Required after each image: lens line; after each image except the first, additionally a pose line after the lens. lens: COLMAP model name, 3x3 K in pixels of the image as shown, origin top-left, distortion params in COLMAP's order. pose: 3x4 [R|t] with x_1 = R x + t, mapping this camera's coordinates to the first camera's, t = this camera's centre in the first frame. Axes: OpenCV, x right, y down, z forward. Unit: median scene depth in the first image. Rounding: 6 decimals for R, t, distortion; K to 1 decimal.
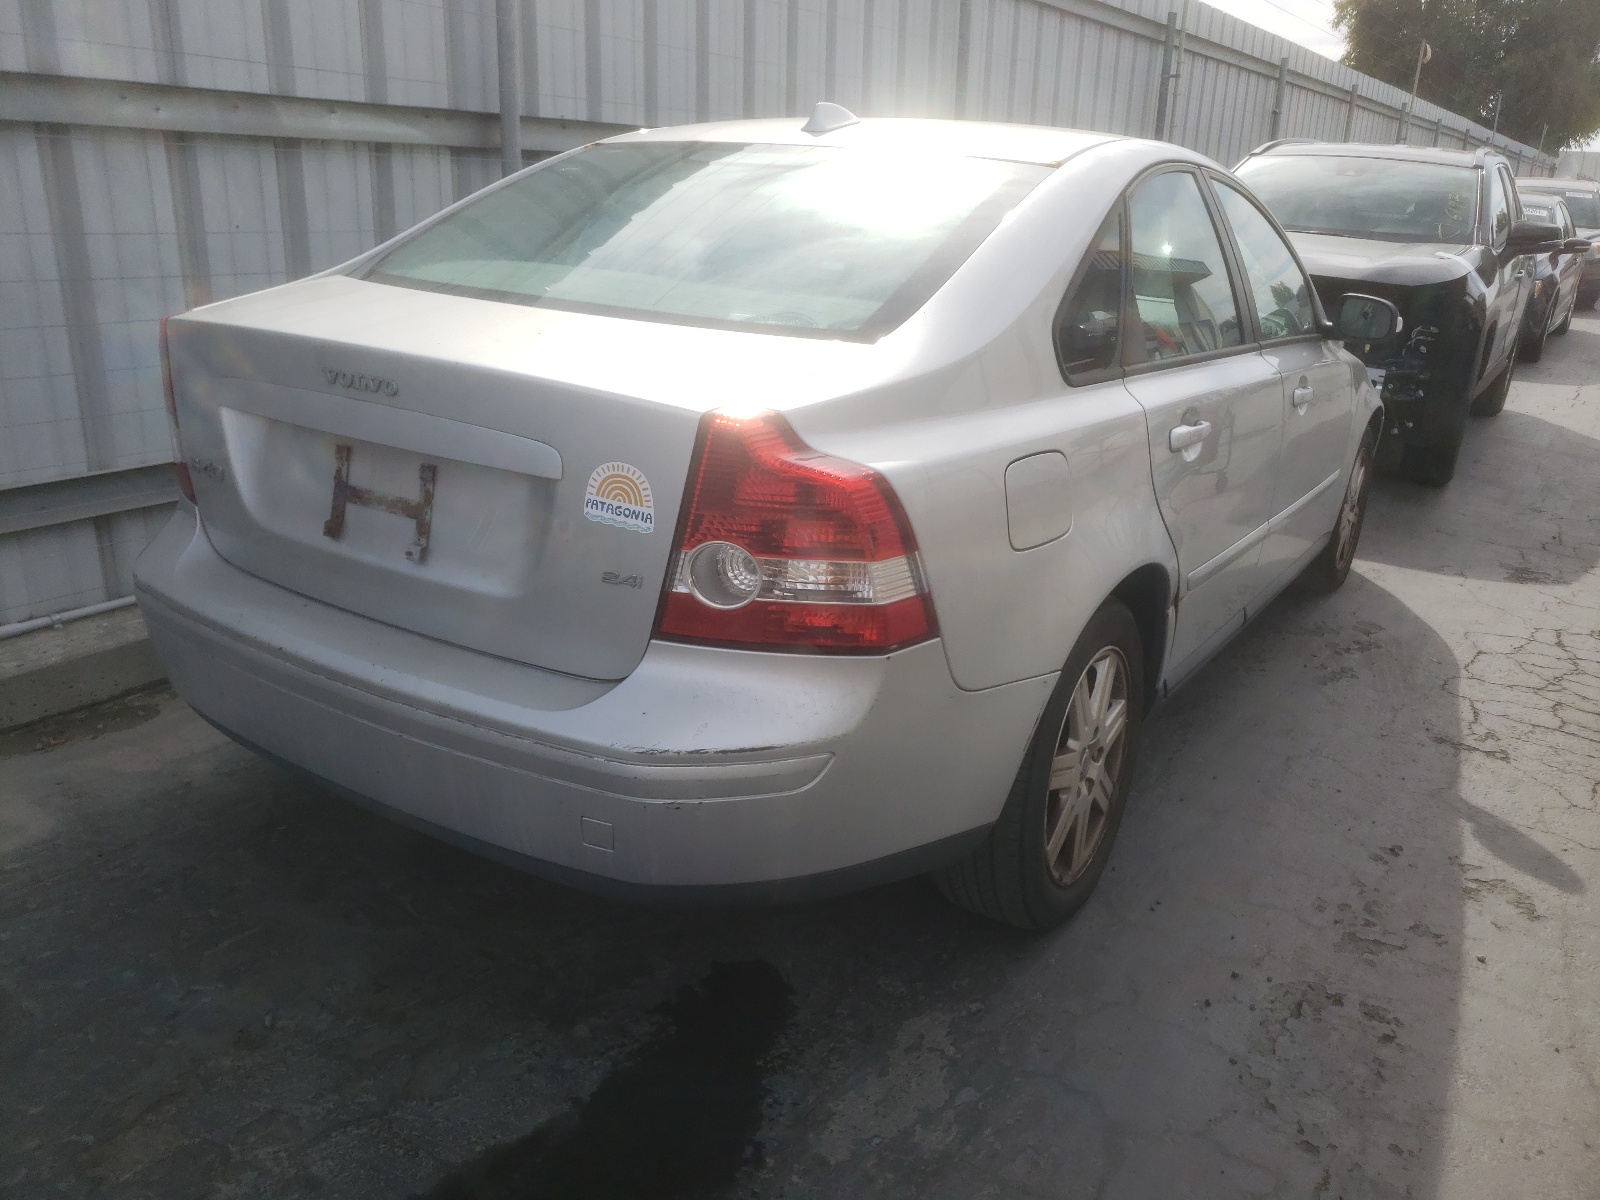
lens RADIAL K [[1221.2, 0, 798.0], [0, 1221.2, 591.8], [0, 0, 1]] dist [0.034705, 0.002560]
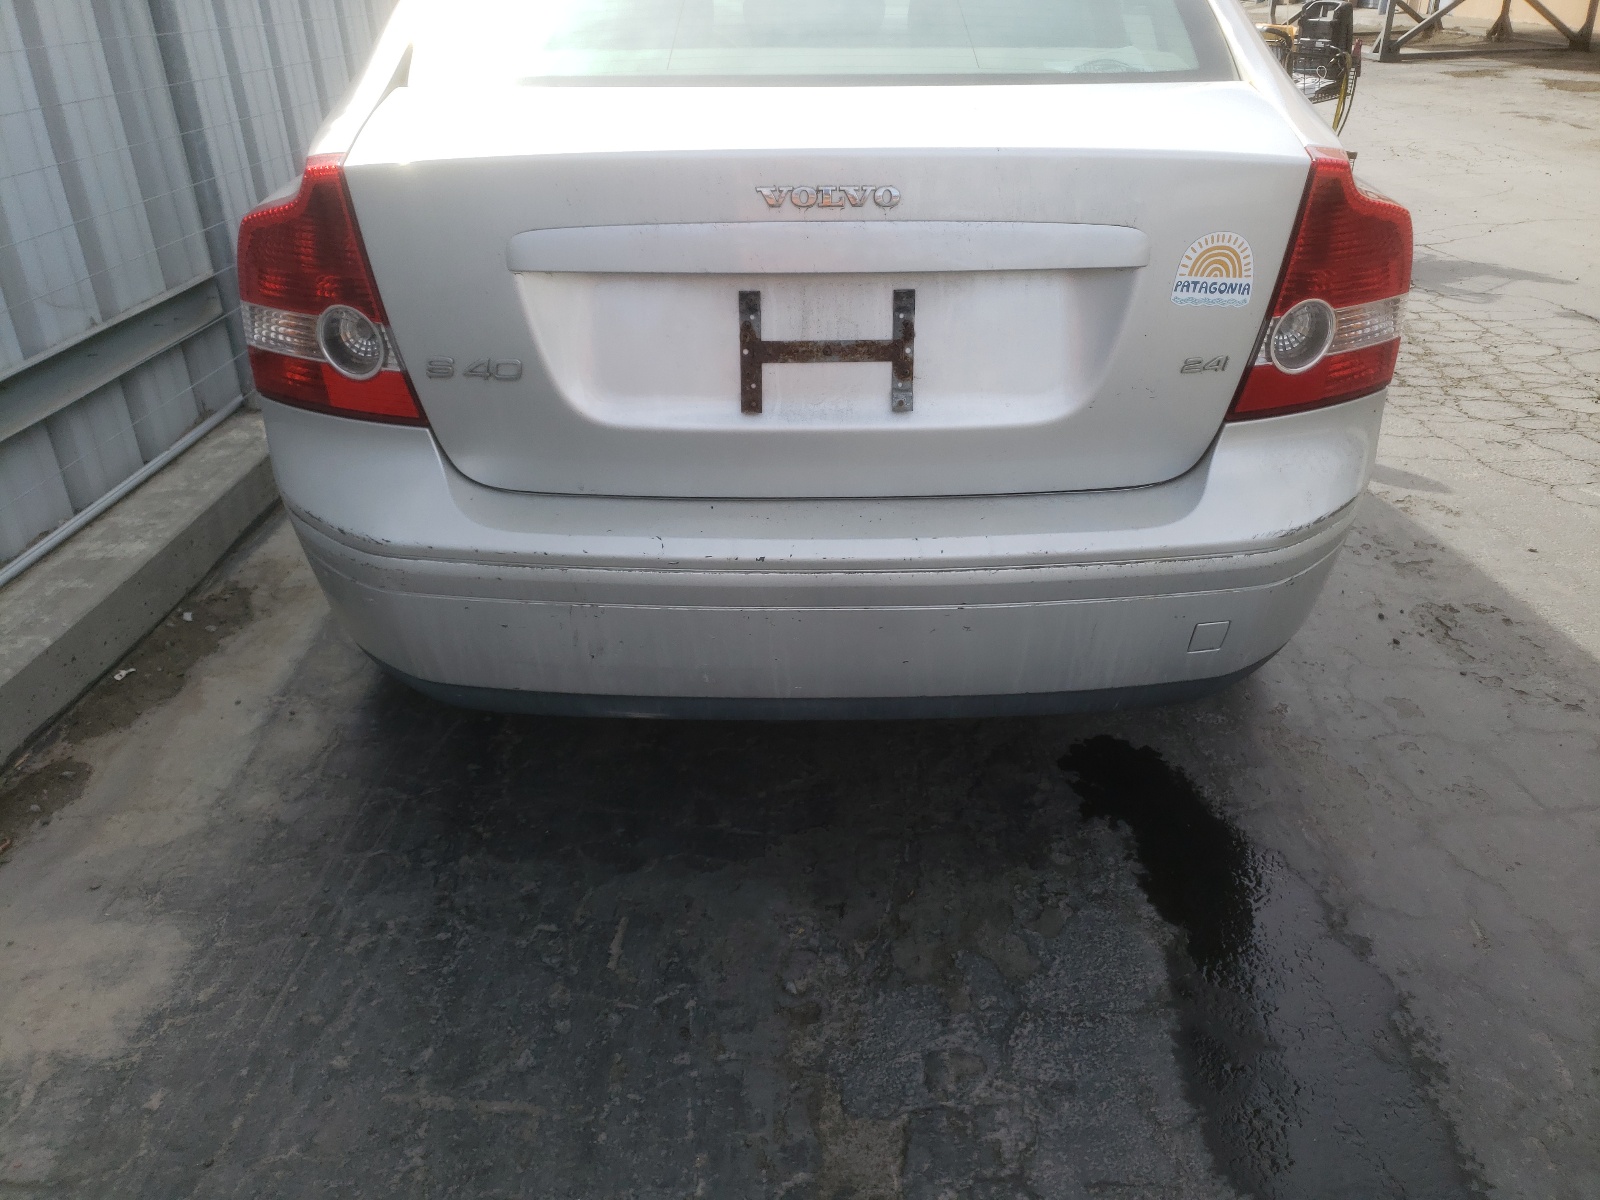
lens RADIAL K [[1221.2, 0, 794.5], [0, 1221.2, 600.1], [0, 0, 1]] dist [0.034705, 0.002560]
pose [[0.839369, -0.291412, 0.458846, -0.877445], [0.215575, 0.953387, 0.211141, -0.103051], [-0.498987, -0.078310, 0.863064, 0.342877]]
